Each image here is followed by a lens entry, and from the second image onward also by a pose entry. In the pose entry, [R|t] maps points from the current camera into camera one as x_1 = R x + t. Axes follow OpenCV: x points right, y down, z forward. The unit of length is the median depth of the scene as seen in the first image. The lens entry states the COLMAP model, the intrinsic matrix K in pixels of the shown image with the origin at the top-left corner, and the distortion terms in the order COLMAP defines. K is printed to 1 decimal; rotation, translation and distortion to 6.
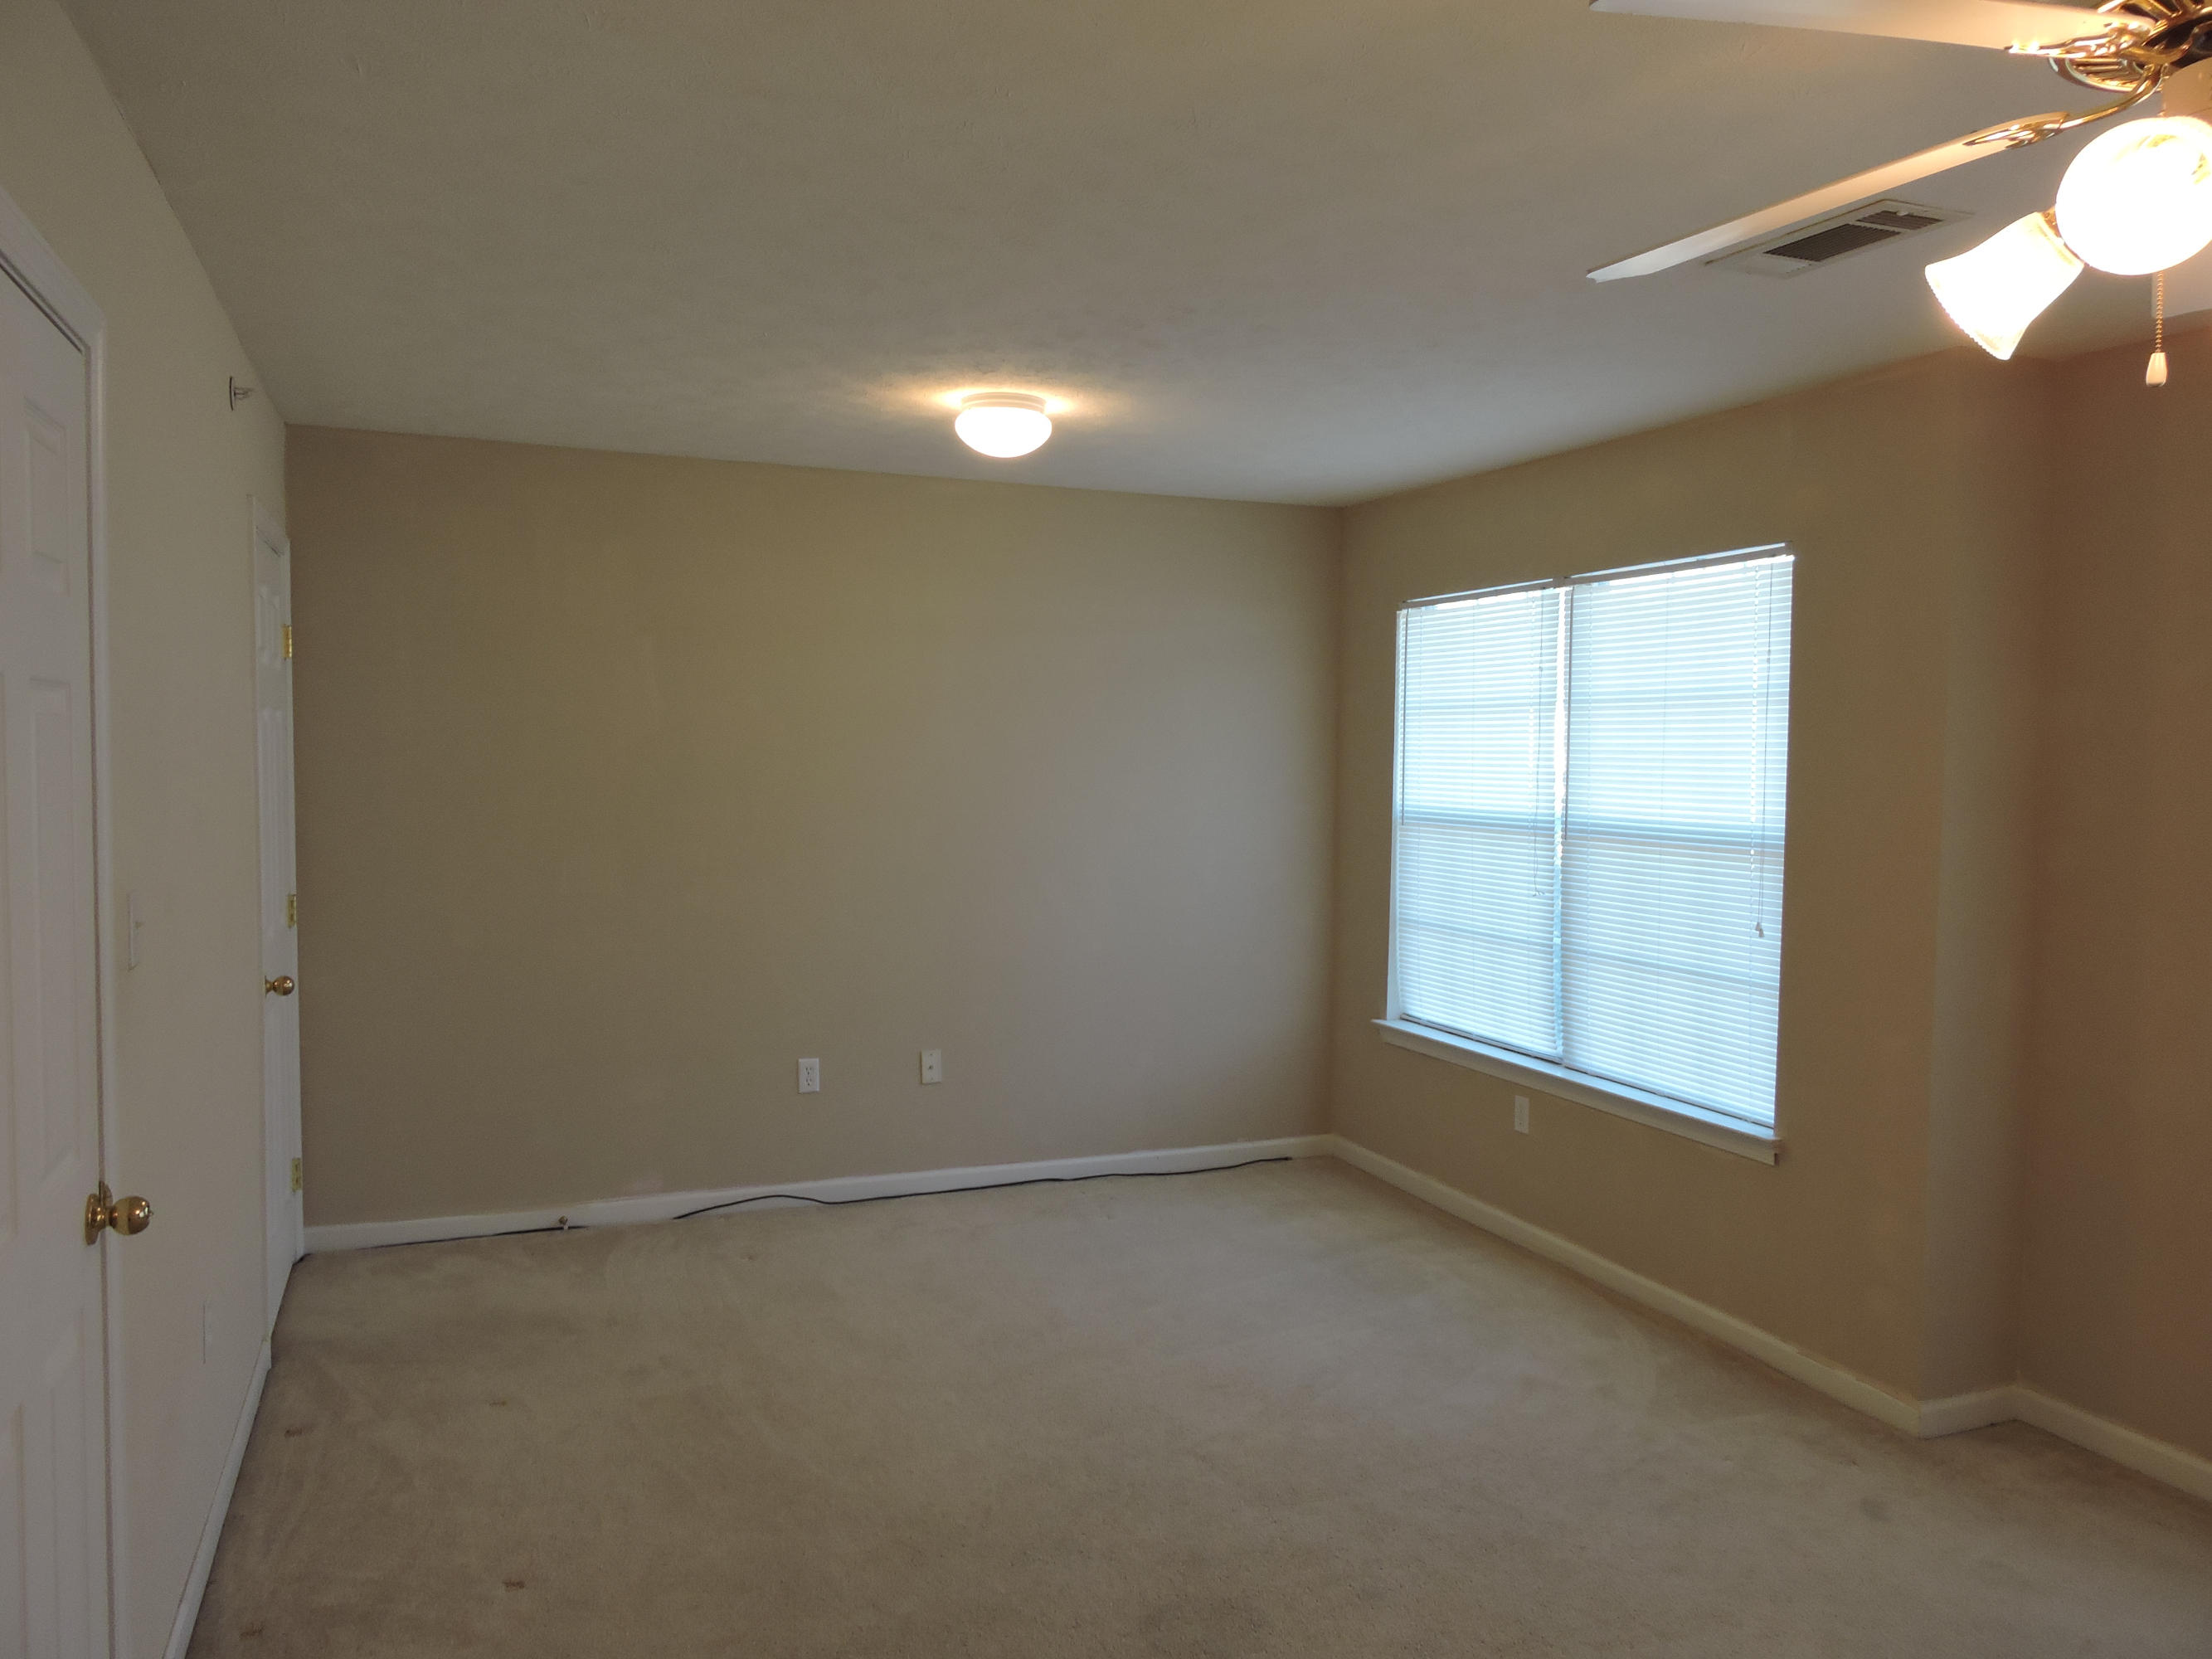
lens RADIAL K [[1558.4, 0, 1106.0], [0, 1558.4, 829.5], [0, 0, 1]] dist [-0.018169, 0.005827]
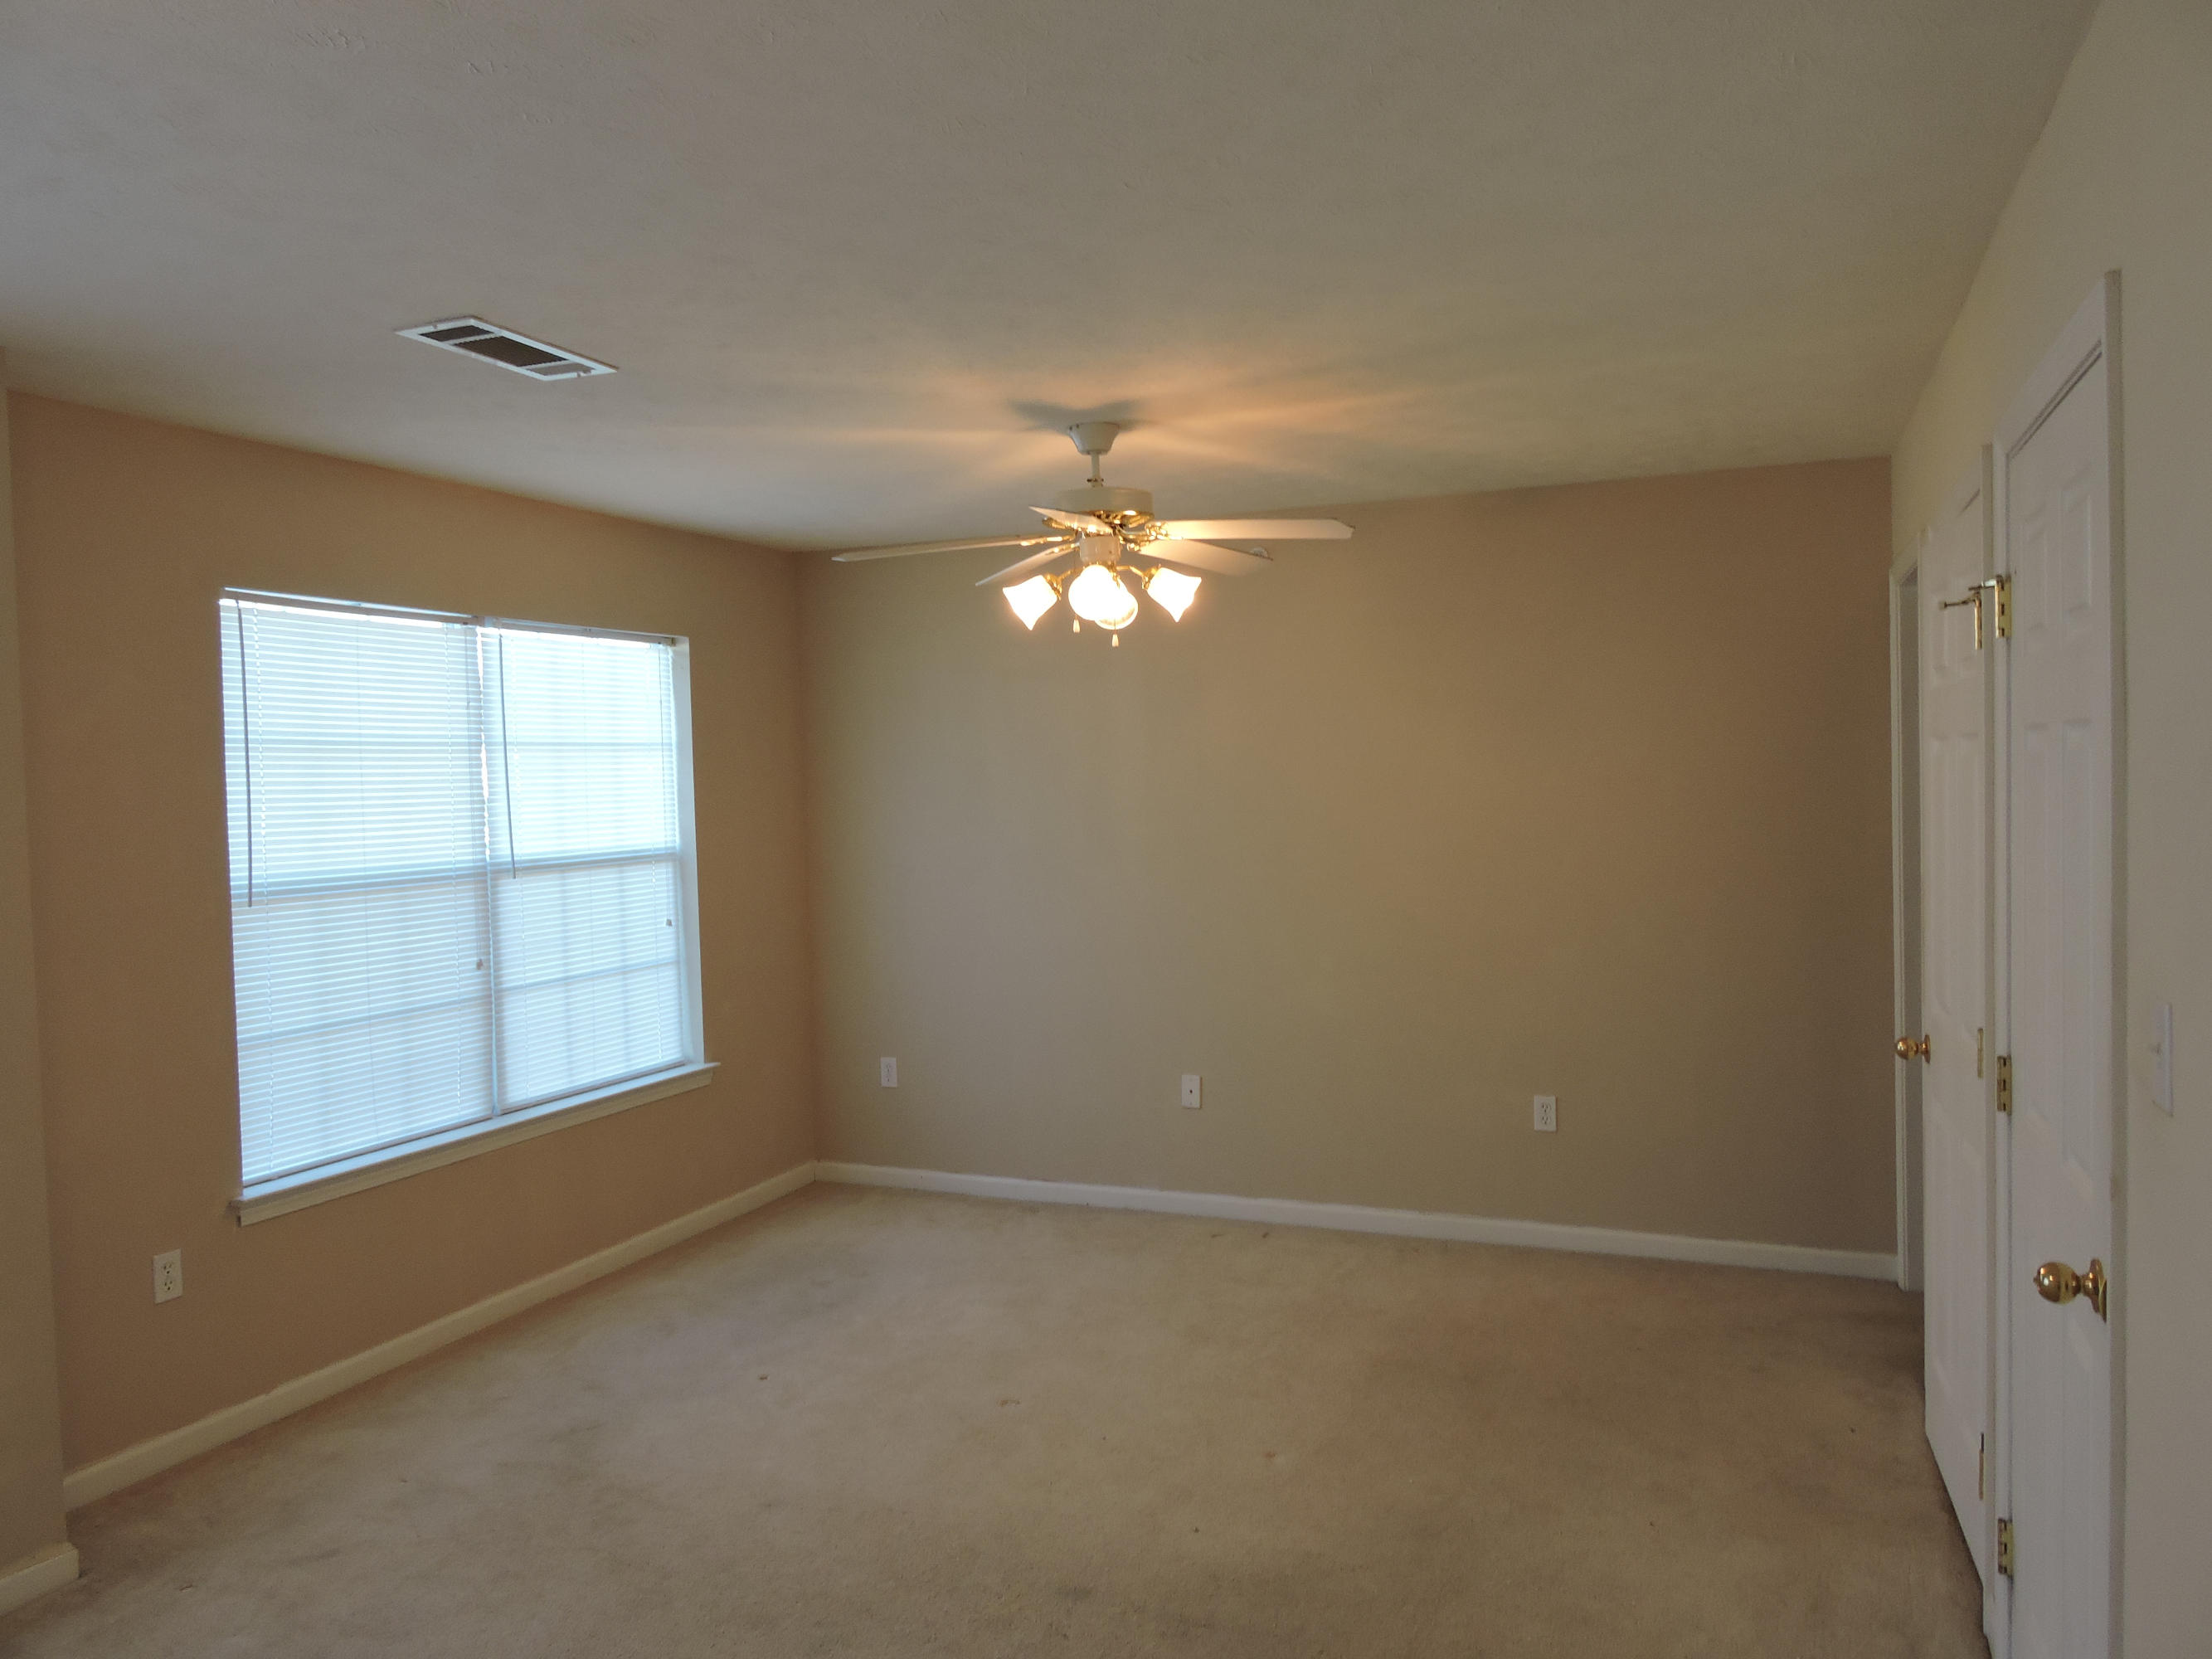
lens RADIAL K [[1558.4, 0, 1106.0], [0, 1558.4, 829.5], [0, 0, 1]] dist [-0.018169, 0.005827]
pose [[-0.717847, -0.018699, 0.695950, -0.666955], [0.045255, 0.996272, 0.073448, -0.082315], [-0.694729, 0.084219, -0.714324, 1.432057]]
